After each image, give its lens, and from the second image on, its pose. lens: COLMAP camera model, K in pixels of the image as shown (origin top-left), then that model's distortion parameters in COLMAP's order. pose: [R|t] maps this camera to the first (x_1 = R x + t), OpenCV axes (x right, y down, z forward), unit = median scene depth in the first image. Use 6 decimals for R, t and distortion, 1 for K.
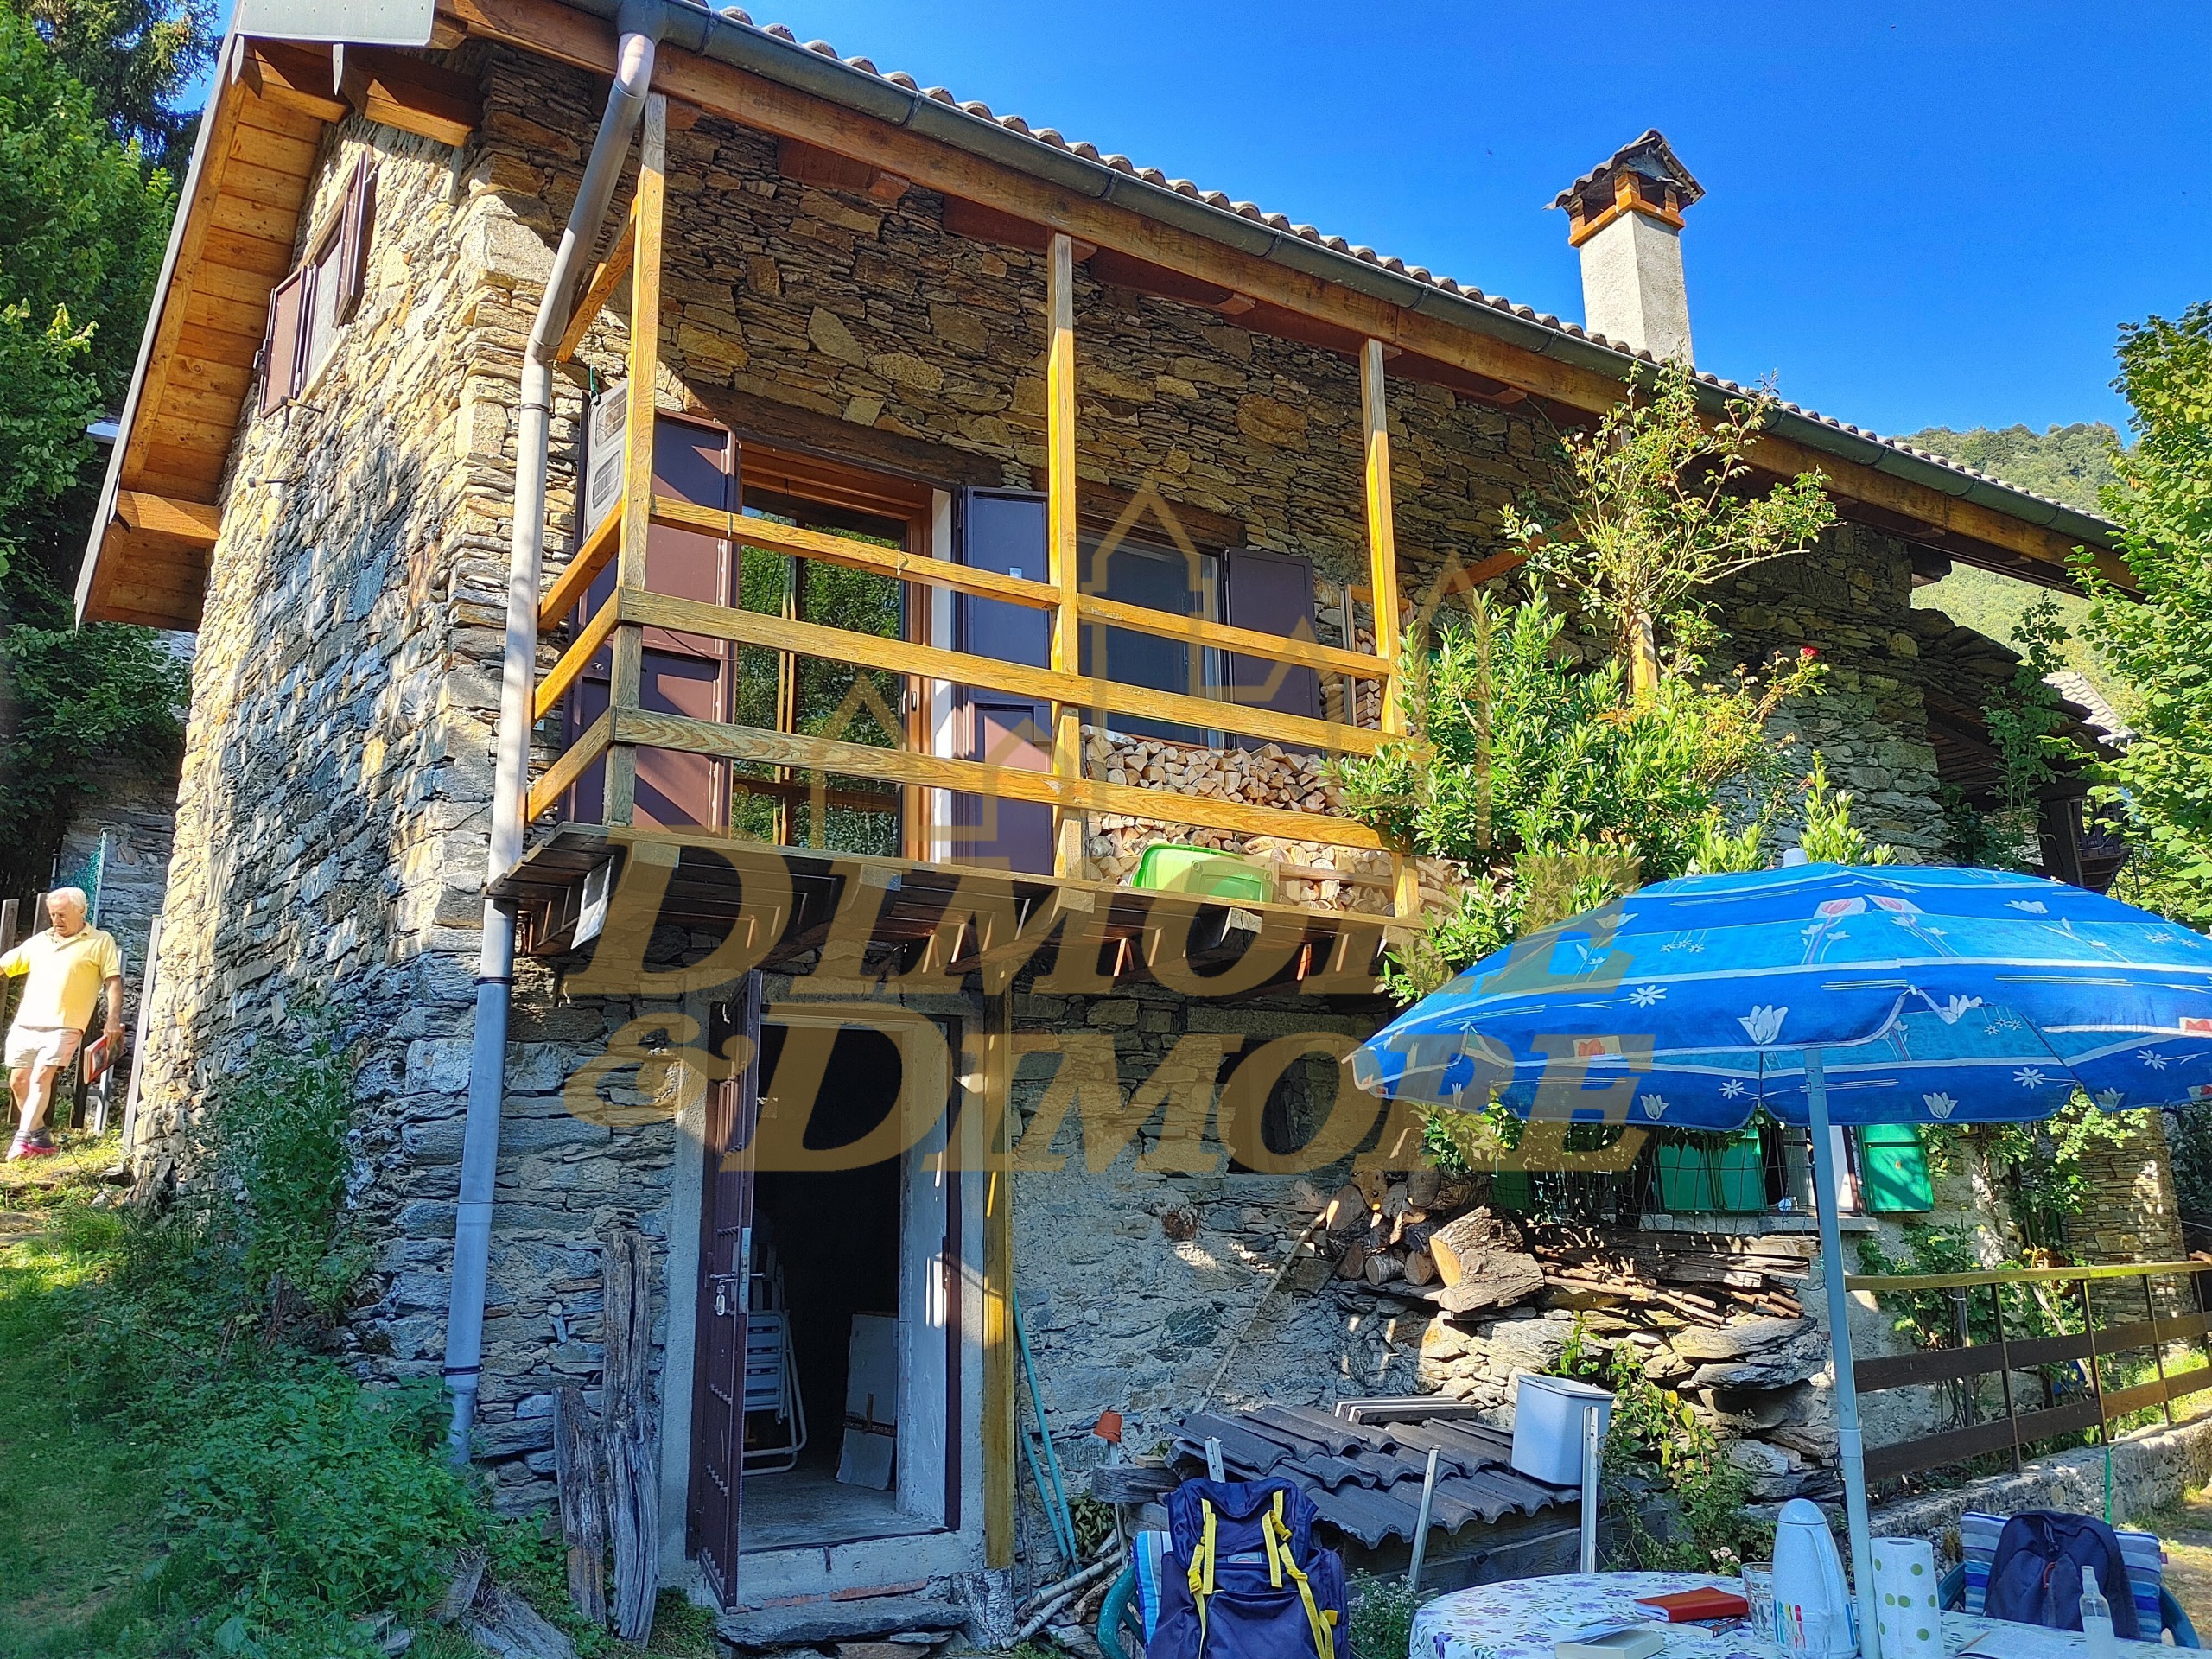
lens RADIAL K [[1697.7, 0, 1077.4], [0, 1697.7, 804.6], [0, 0, 1]] dist [0.097717, -0.110125]
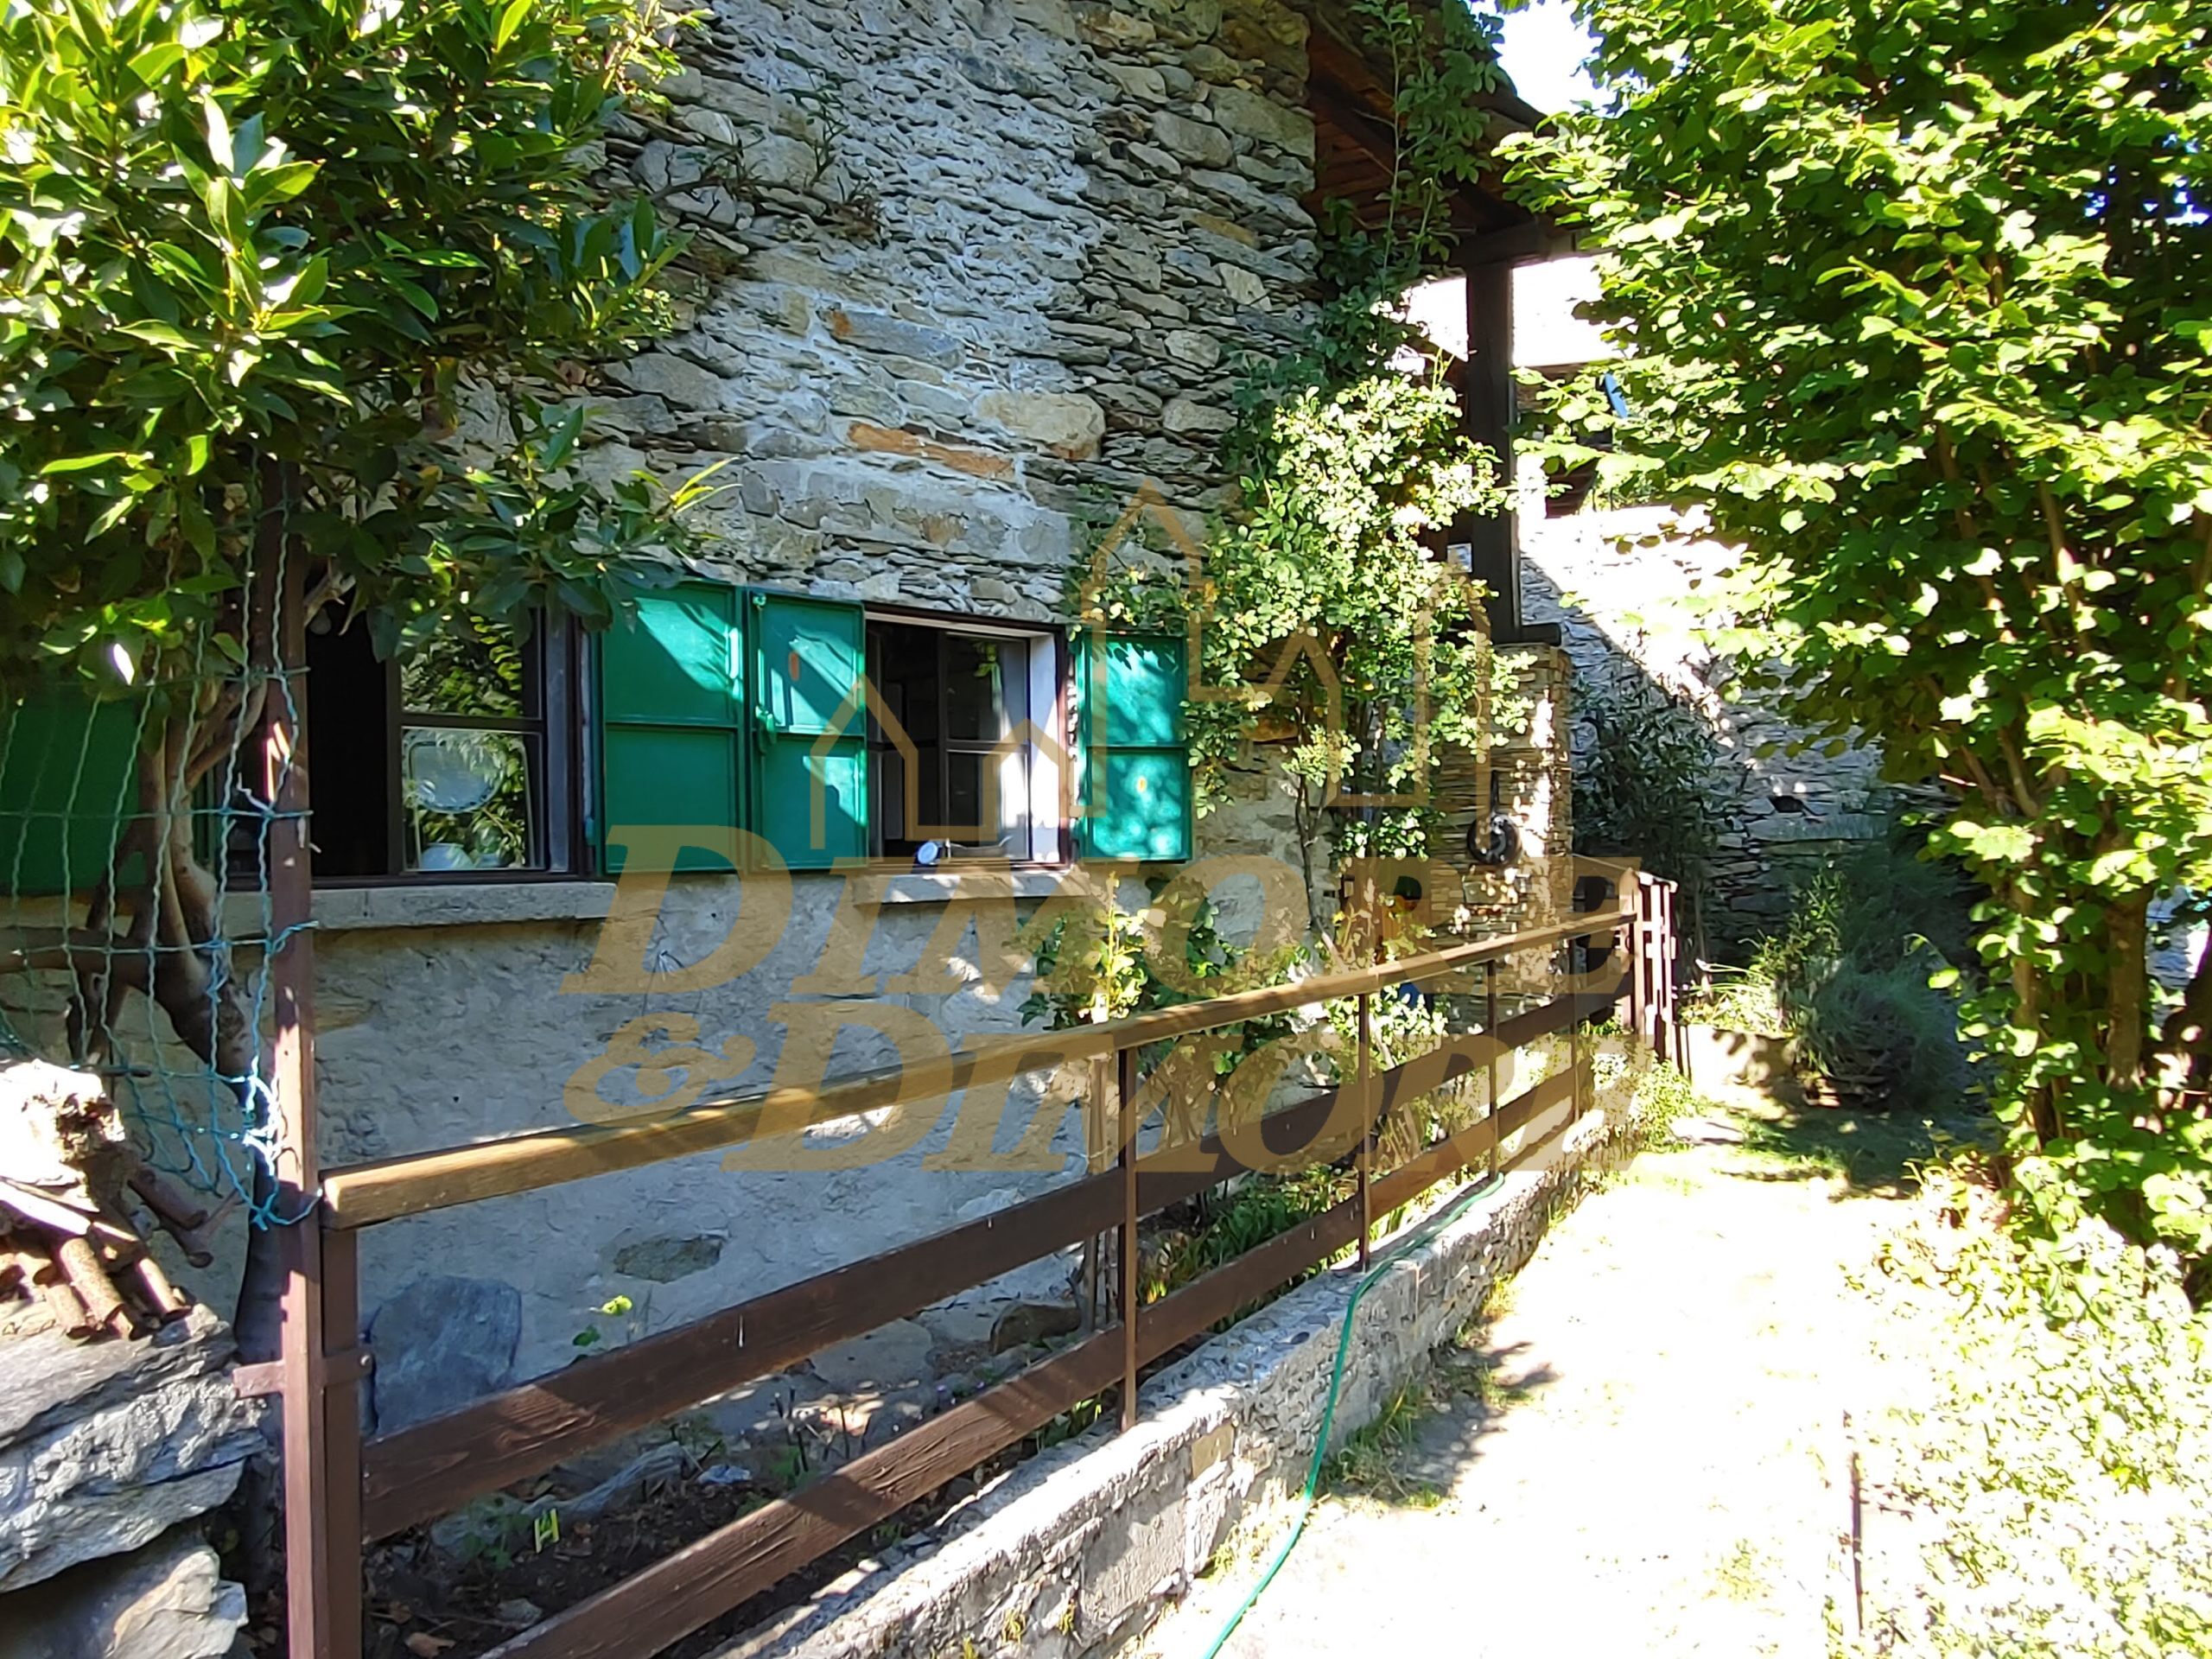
lens RADIAL K [[1560.2, 0, 1103.2], [0, 1560.2, 828.5], [0, 0, 1]] dist [0.013717, -0.004282]
pose [[0.972537, 0.006830, 0.232647, 0.308132], [-0.062690, 0.970316, 0.233575, 0.089395], [-0.224146, -0.241745, 0.944096, 0.449588]]
